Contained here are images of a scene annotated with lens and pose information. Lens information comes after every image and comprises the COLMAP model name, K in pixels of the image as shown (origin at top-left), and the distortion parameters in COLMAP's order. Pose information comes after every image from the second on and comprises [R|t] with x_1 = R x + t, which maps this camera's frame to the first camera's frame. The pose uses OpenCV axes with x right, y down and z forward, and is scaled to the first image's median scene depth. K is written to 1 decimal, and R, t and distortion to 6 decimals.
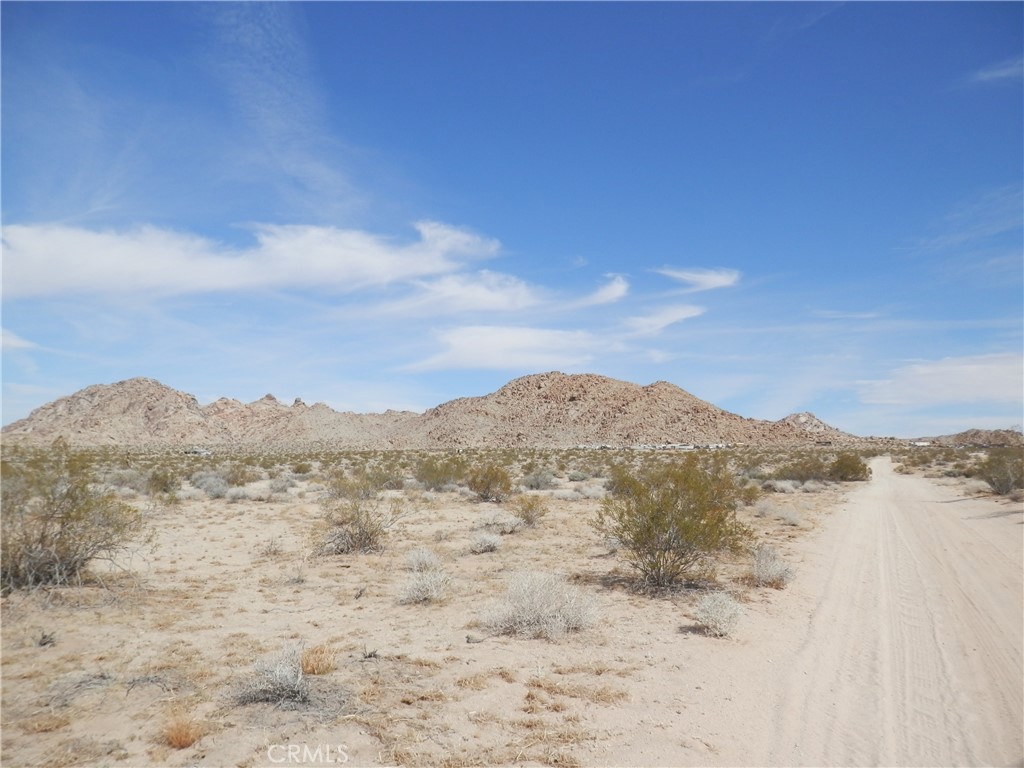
lens RADIAL K [[745.4, 0, 517.9], [0, 745.4, 384.4], [0, 0, 1]] dist [0.004831, -0.005874]
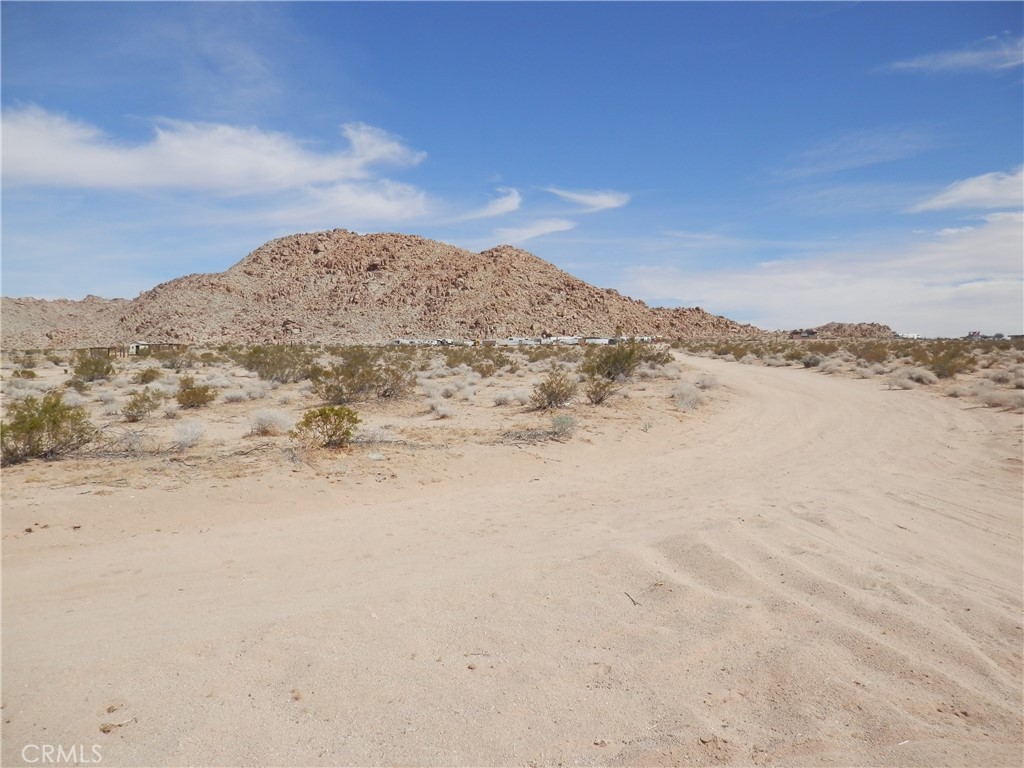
lens RADIAL K [[748.5, 0, 518.2], [0, 748.5, 389.2], [0, 0, 1]] dist [-0.010299, 0.003618]
pose [[0.951997, -0.020923, 0.305391, -0.004499], [-0.021490, 0.990632, 0.134860, 0.030974], [-0.305352, -0.134949, 0.942629, 0.327397]]
